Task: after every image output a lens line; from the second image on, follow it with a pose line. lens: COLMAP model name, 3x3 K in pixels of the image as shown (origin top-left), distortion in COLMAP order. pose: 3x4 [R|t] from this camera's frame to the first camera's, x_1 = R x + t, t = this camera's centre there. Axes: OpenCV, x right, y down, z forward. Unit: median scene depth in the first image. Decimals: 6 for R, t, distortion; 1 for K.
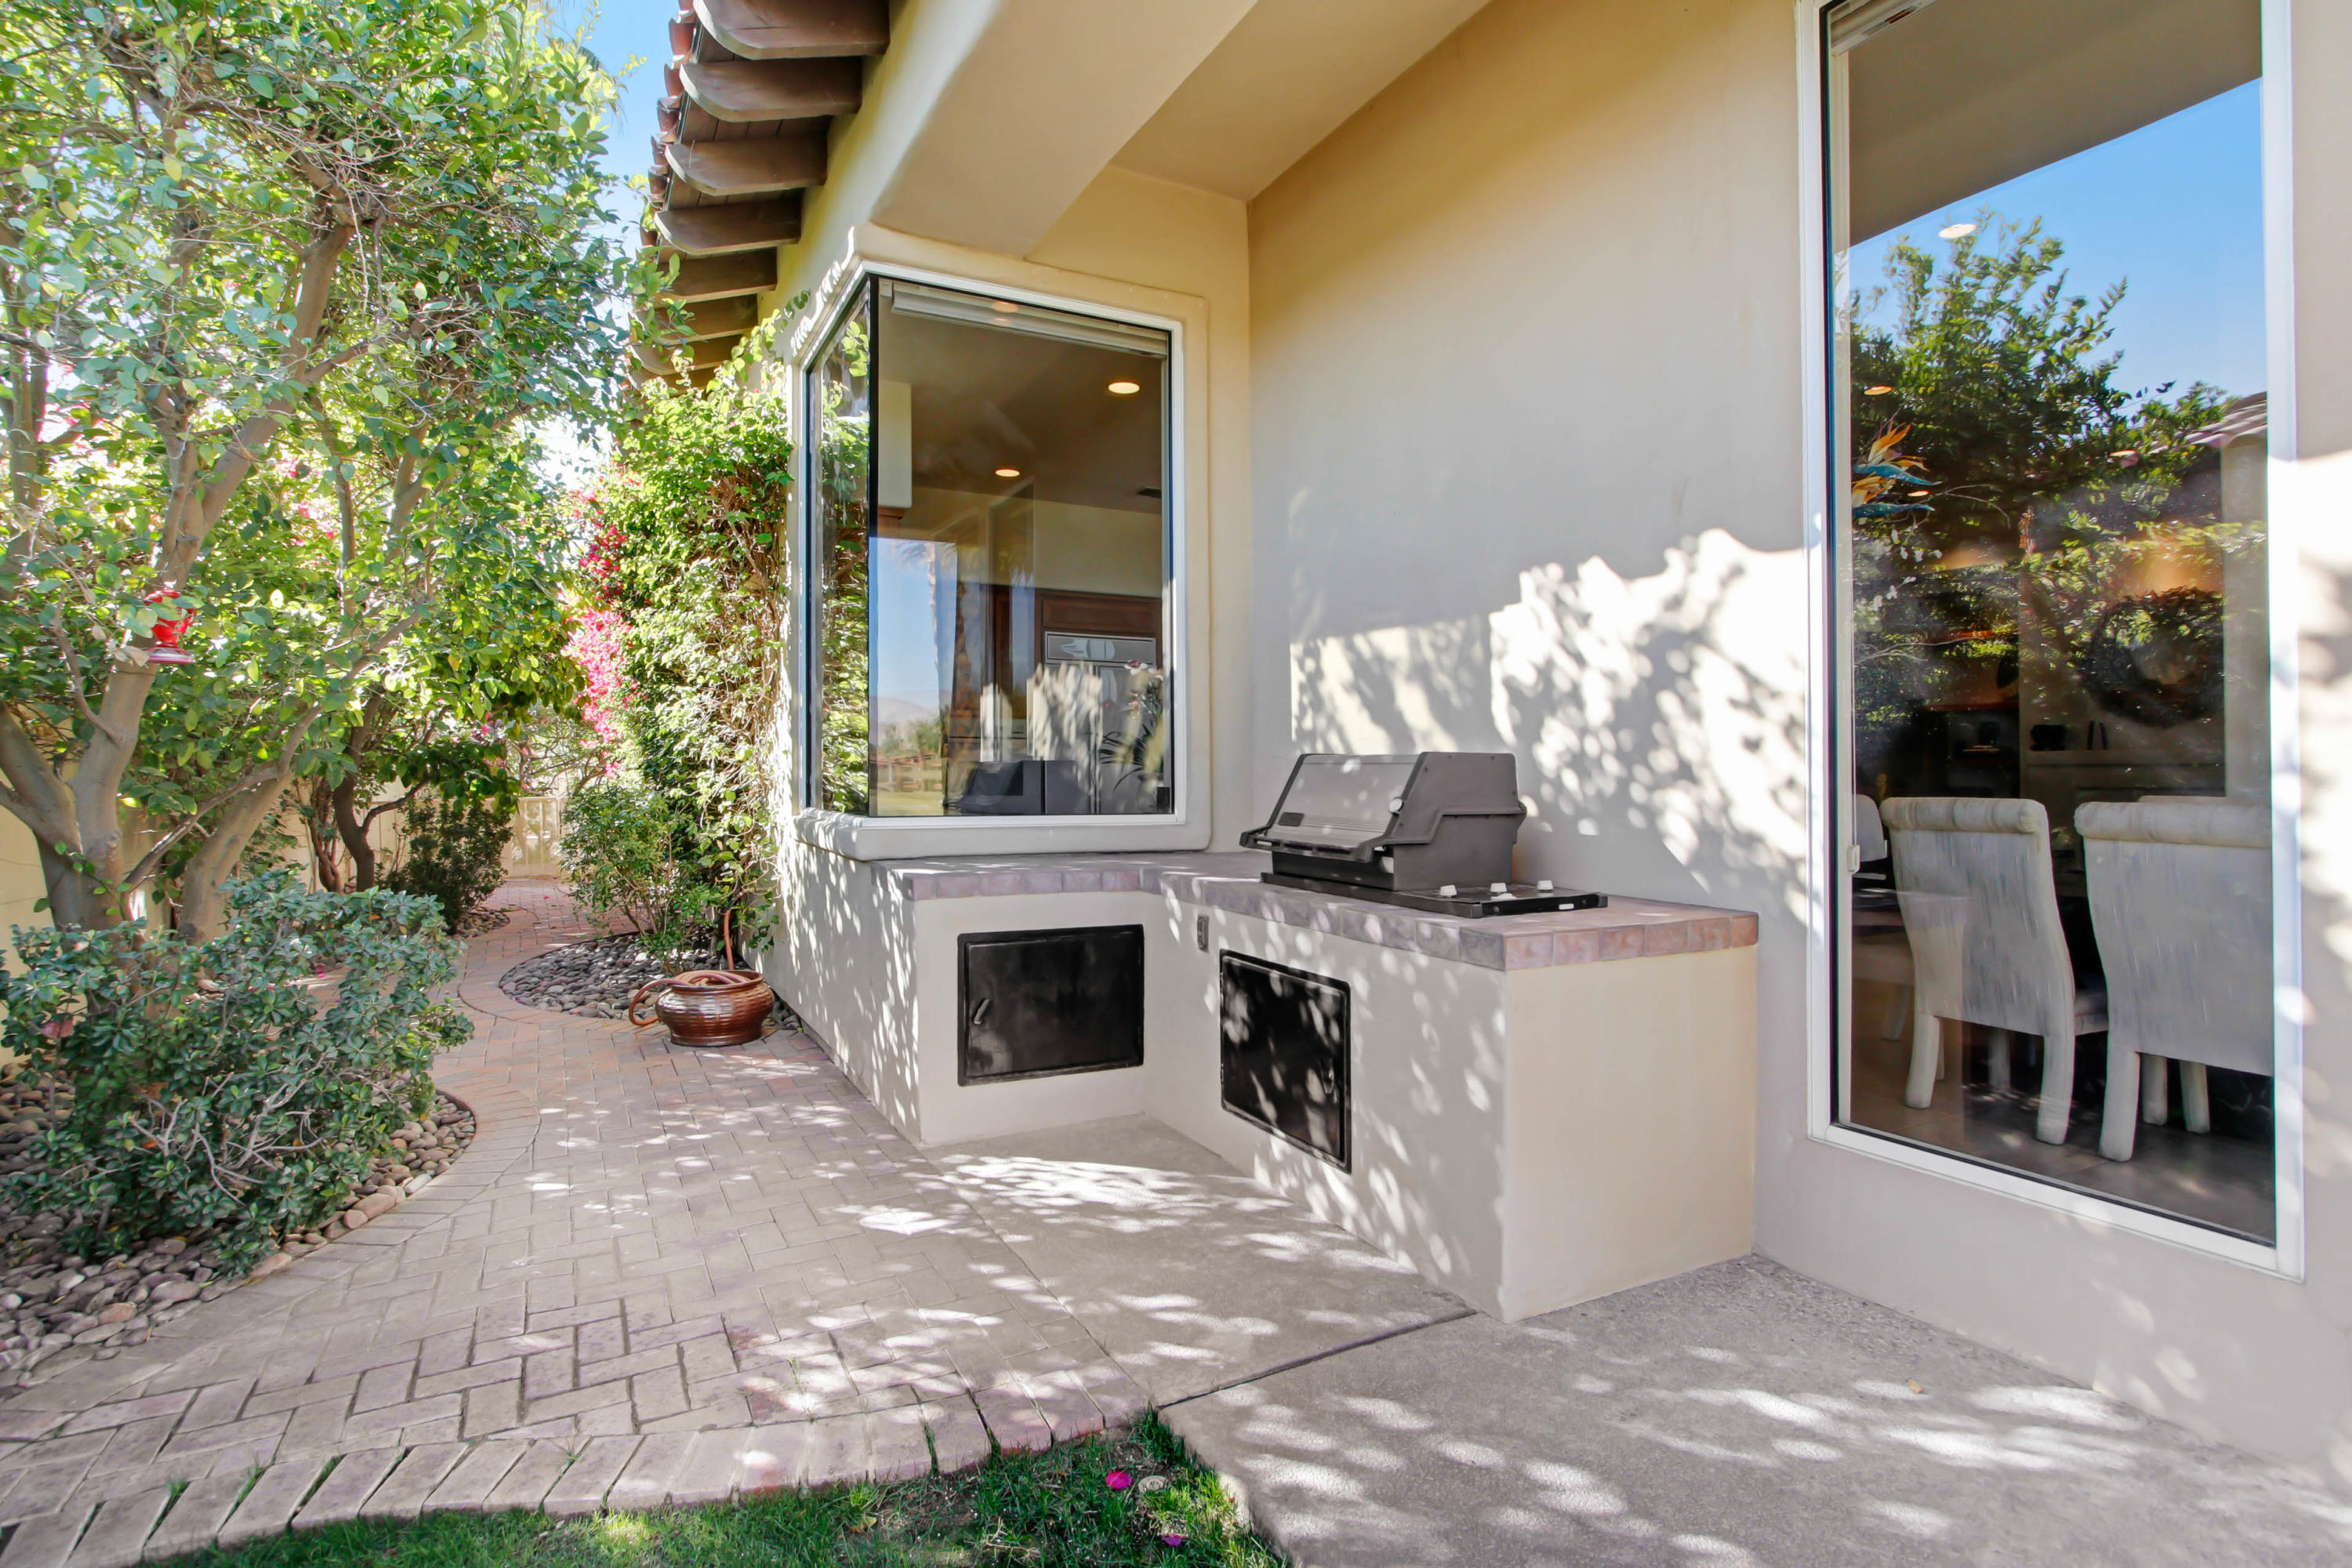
lens RADIAL K [[1128.7, 0, 1166.2], [0, 1128.7, 775.5], [0, 0, 1]] dist [-0.009325, 0.001151]
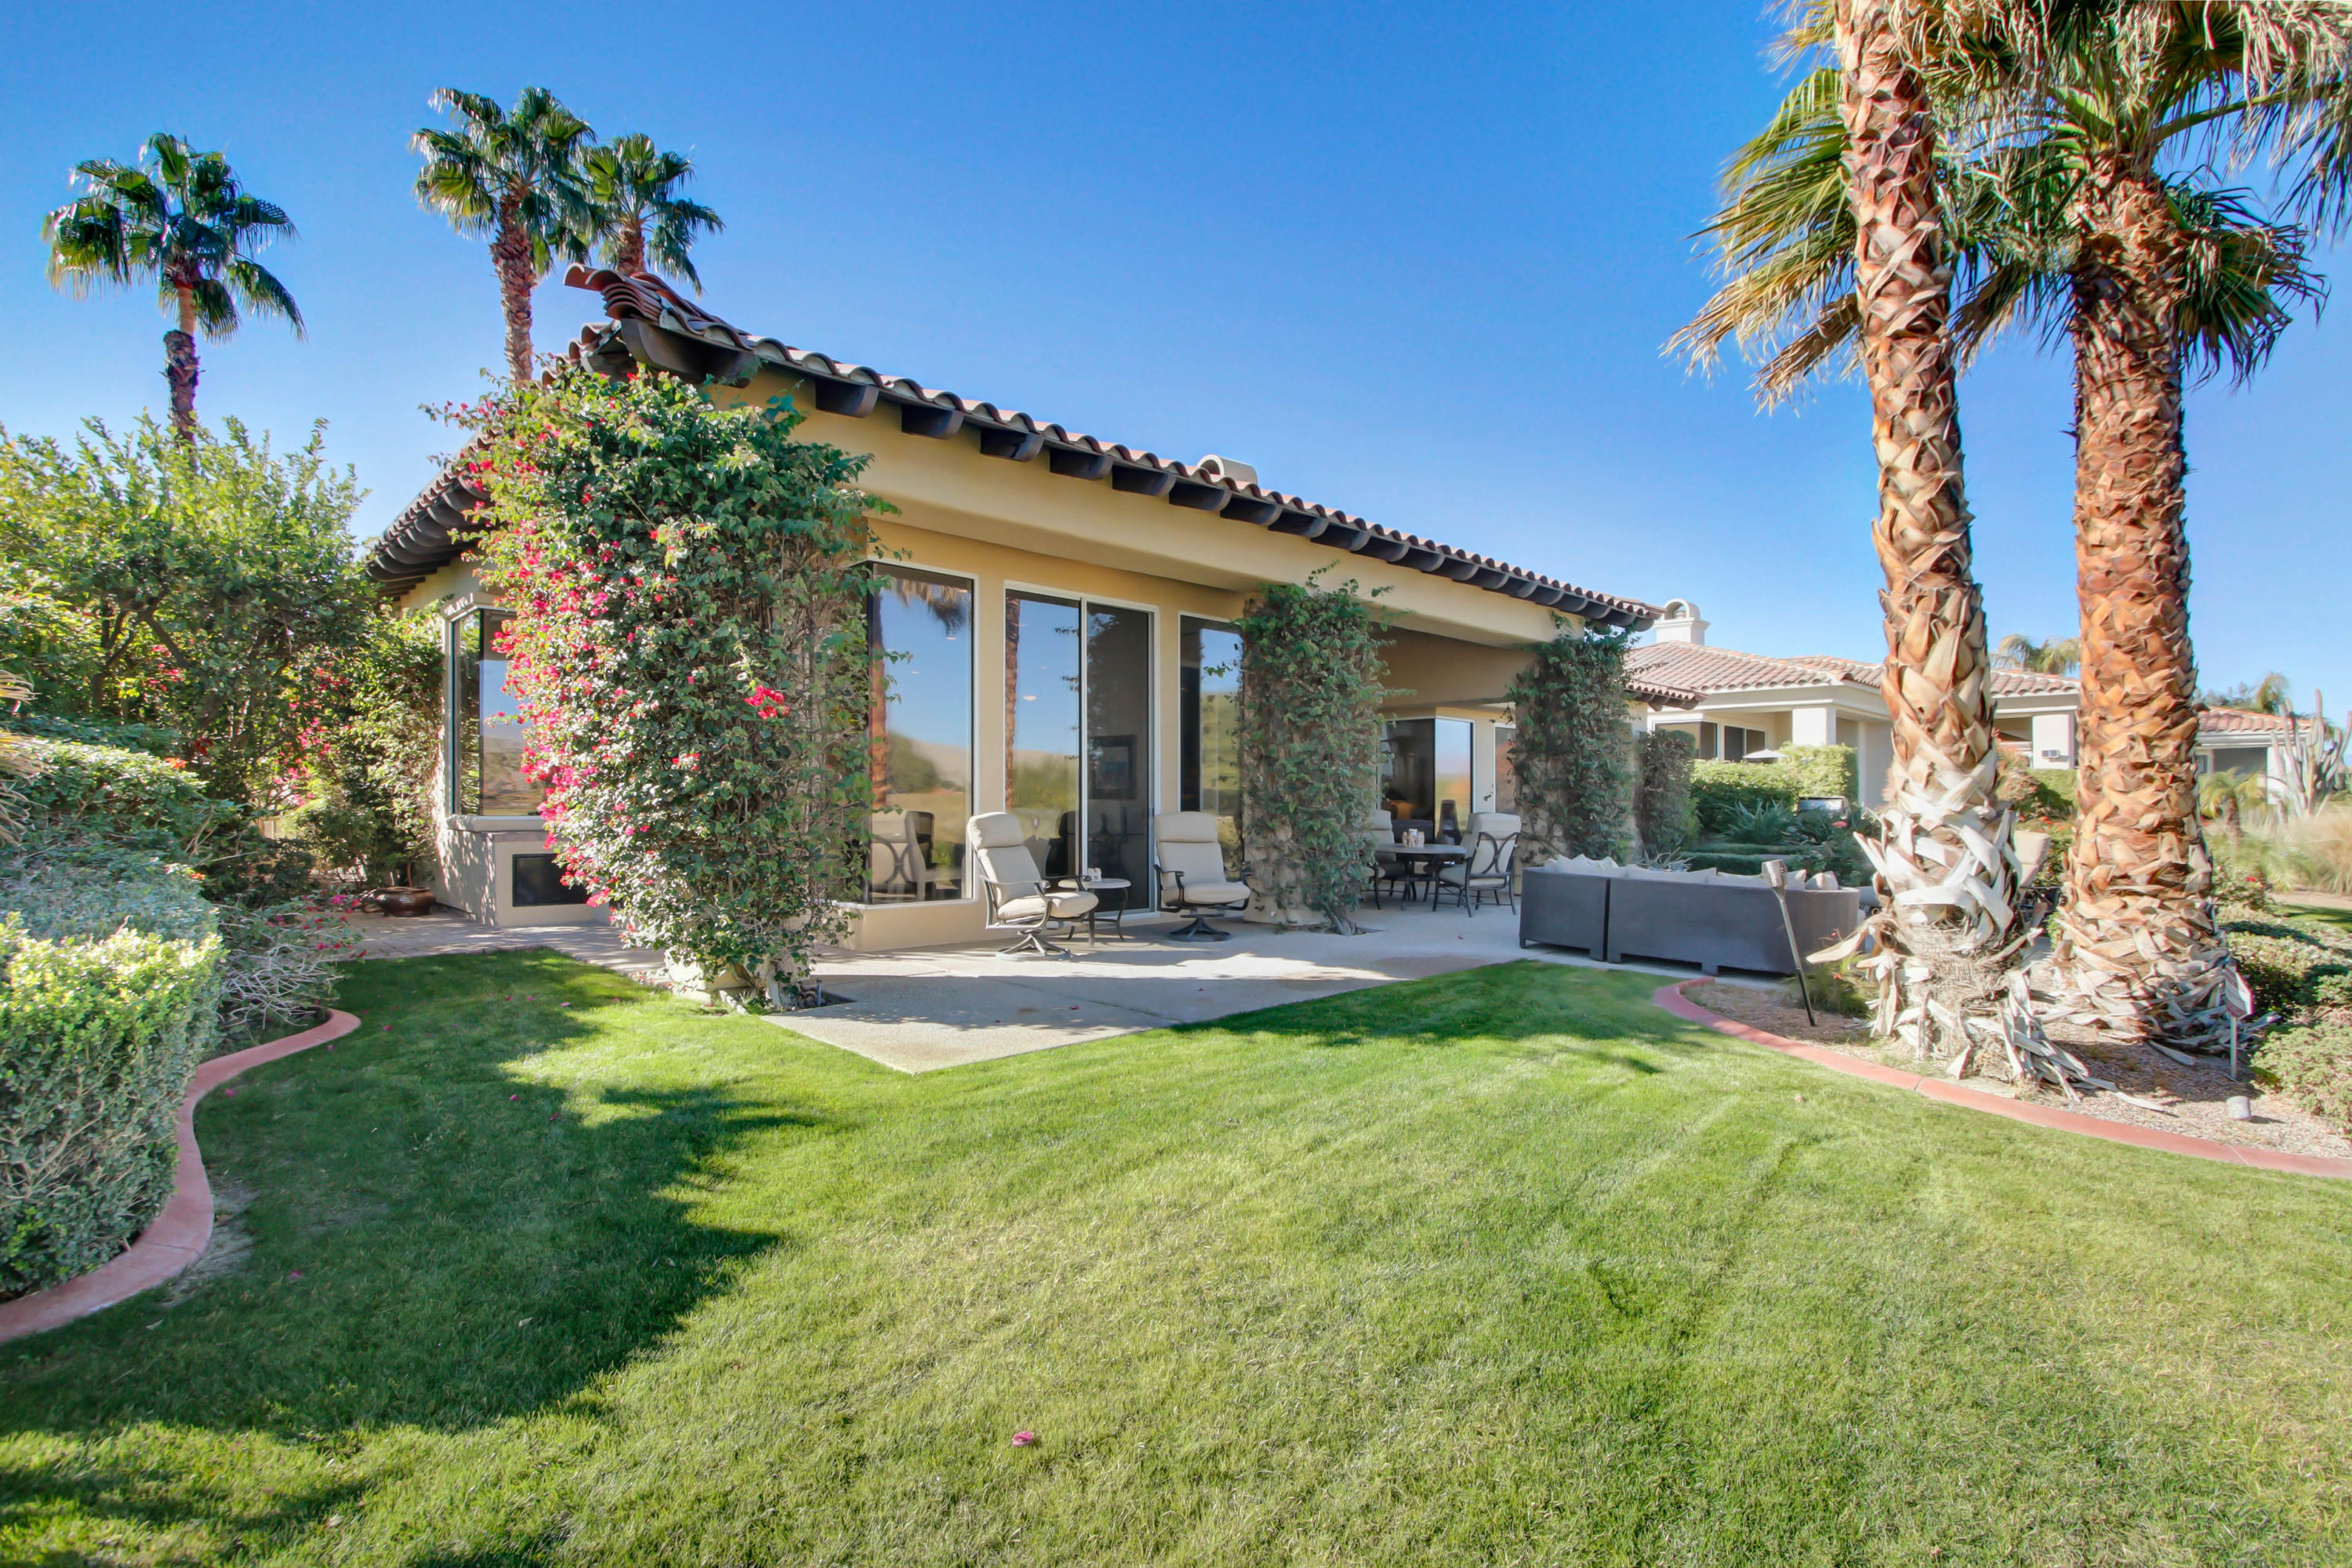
lens RADIAL K [[1128.7, 0, 1271.2], [0, 1128.7, 817.8], [0, 0, 1]] dist [-0.009325, 0.001151]
pose [[0.951326, -0.000401, 0.308186, 0.522669], [-0.000775, 0.999993, 0.003694, 0.024700], [-0.308185, -0.003753, 0.951319, -1.572531]]
